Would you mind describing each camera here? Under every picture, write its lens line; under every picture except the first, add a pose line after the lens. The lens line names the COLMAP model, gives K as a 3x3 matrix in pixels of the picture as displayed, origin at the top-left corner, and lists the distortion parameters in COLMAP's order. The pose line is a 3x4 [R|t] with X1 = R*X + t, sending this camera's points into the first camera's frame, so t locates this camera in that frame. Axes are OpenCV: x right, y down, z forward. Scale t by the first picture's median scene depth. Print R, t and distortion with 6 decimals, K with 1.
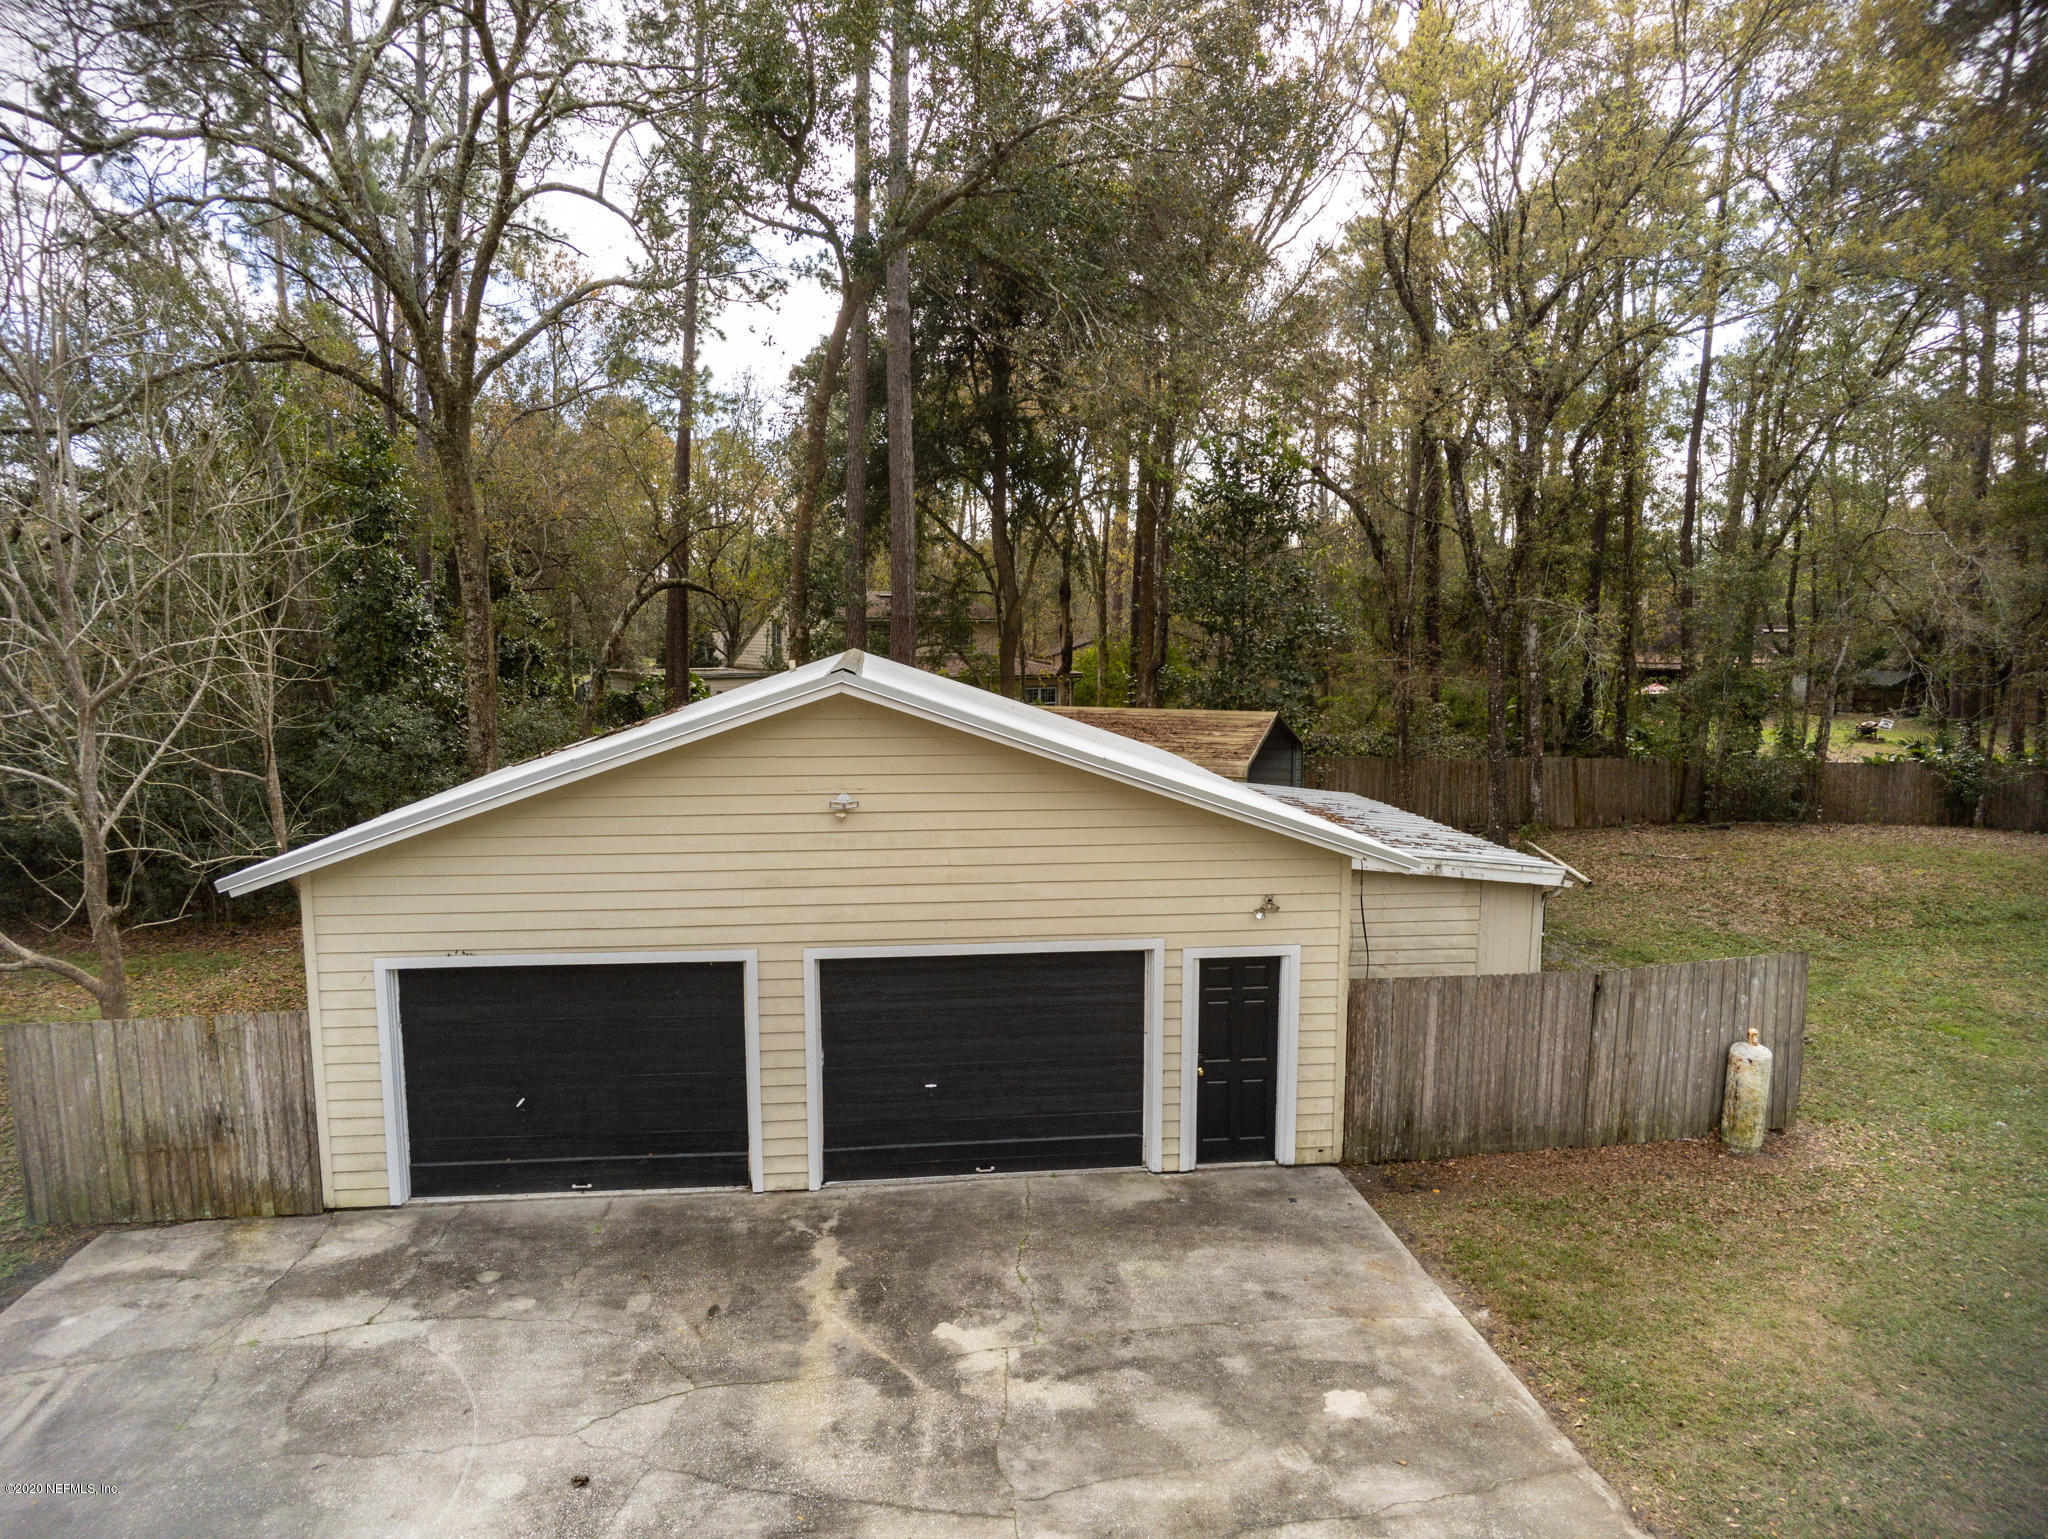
lens RADIAL K [[1277.1, 0, 1010.9], [0, 1277.1, 768.7], [0, 0, 1]] dist [-0.052742, 0.018123]
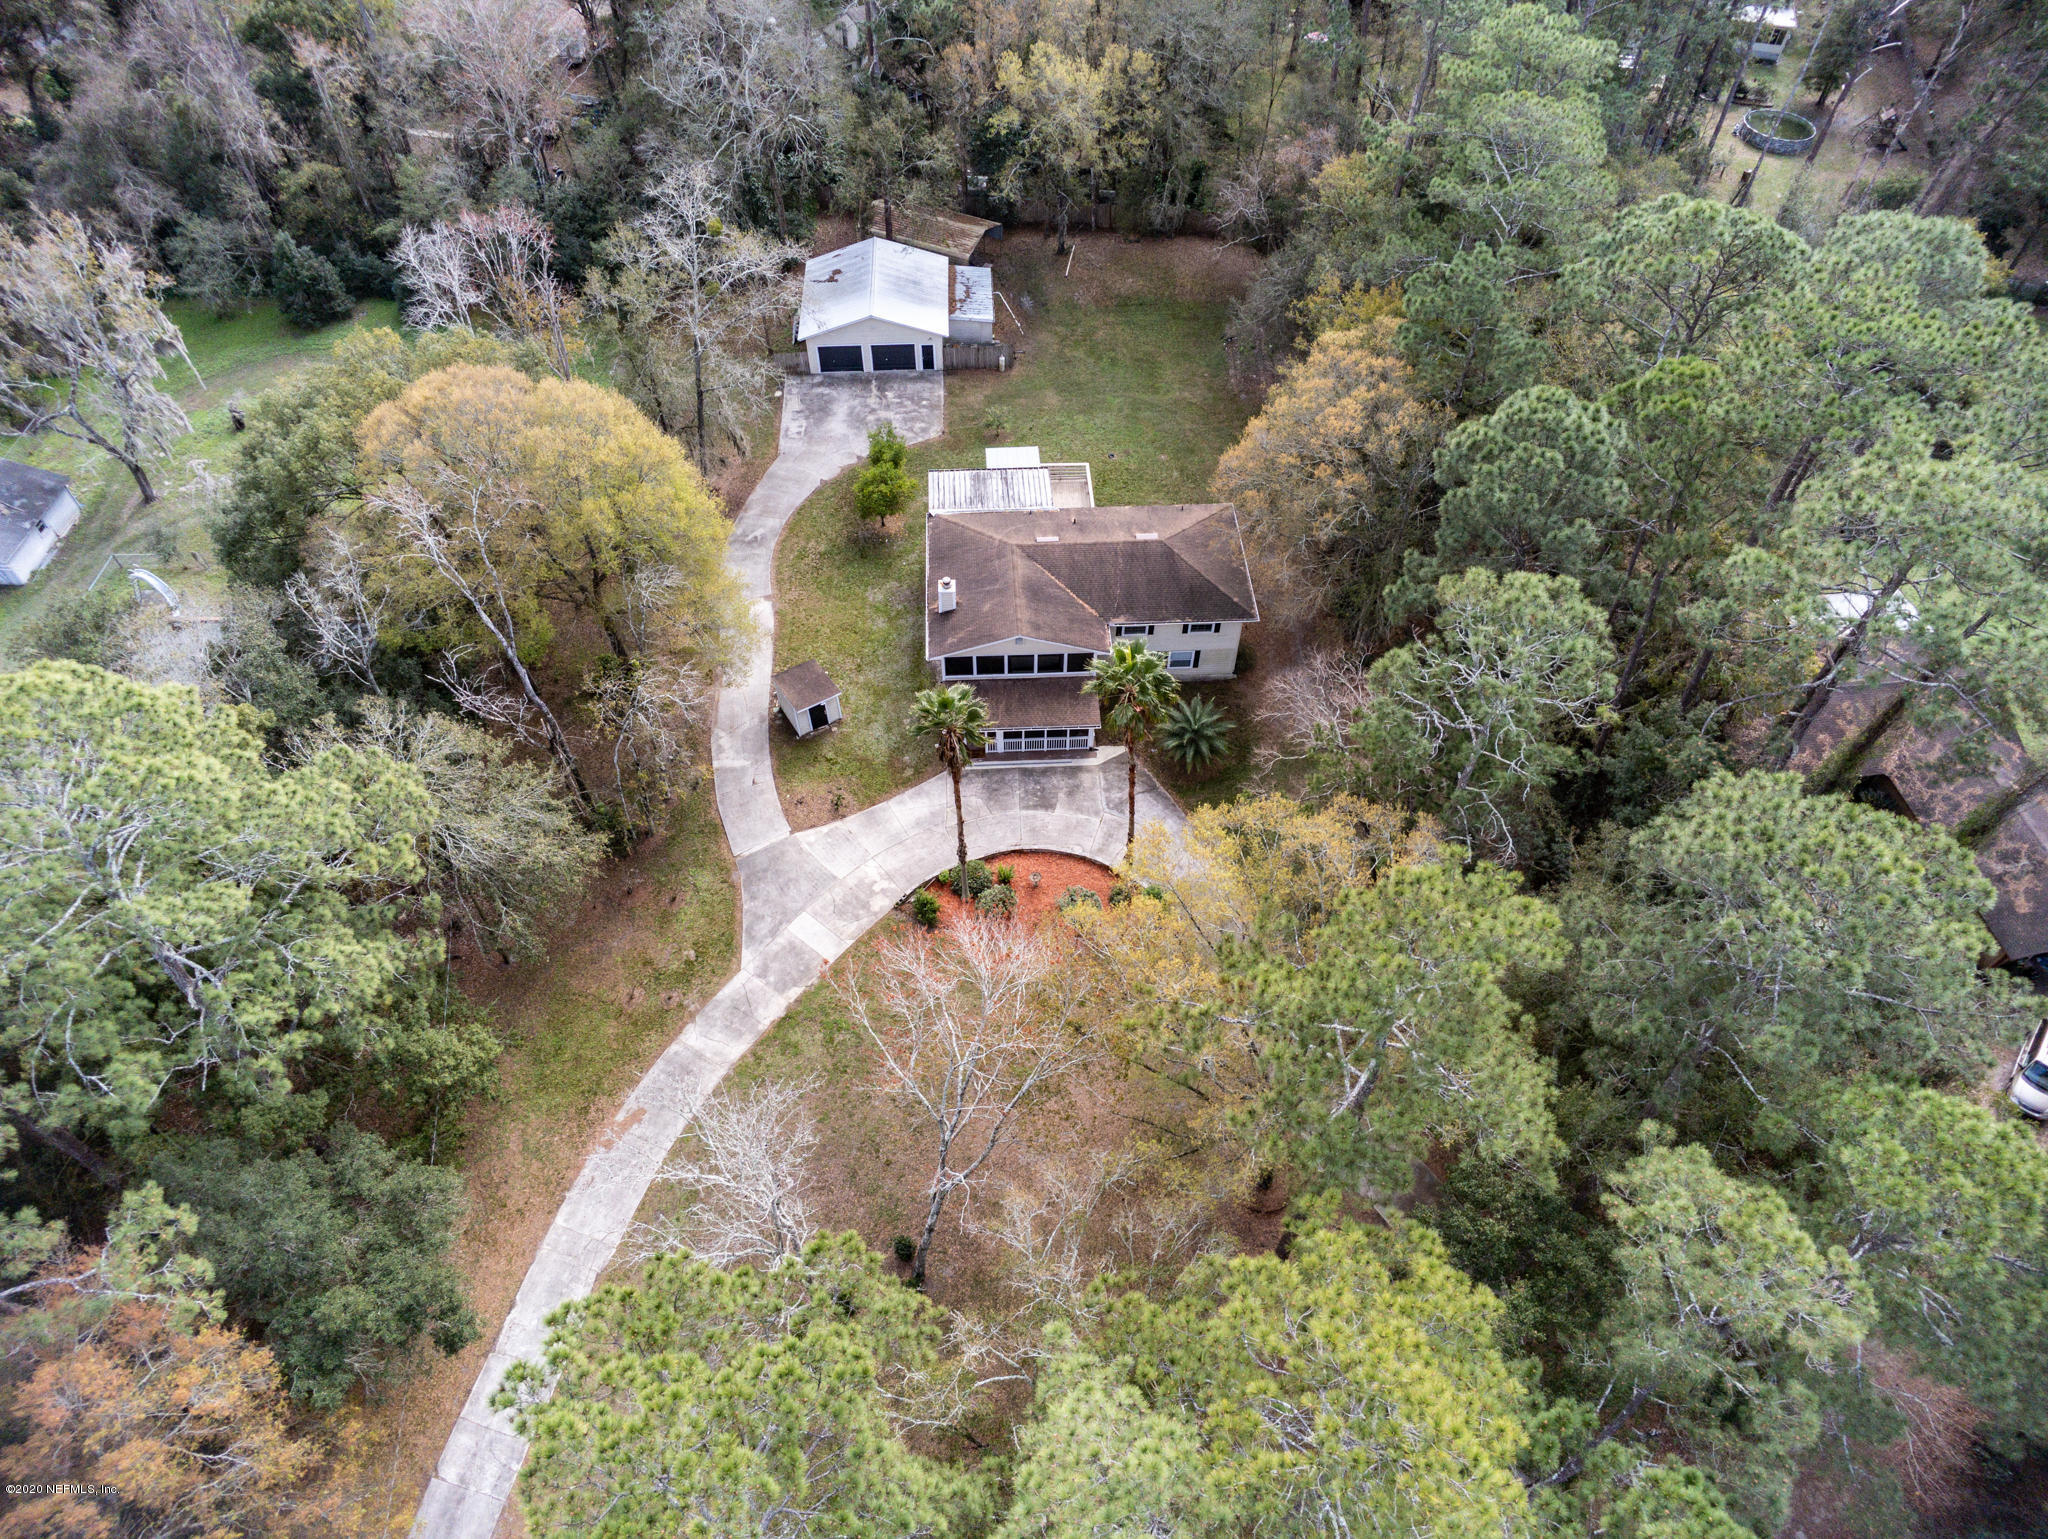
lens RADIAL K [[1277.1, 0, 1026.9], [0, 1277.1, 770.6], [0, 0, 1]] dist [-0.052742, 0.018123]
pose [[0.997917, 0.054712, -0.034179, 1.209070], [-0.013370, 0.693719, 0.720121, -3.647959], [0.063109, -0.718165, 0.693006, -6.181432]]
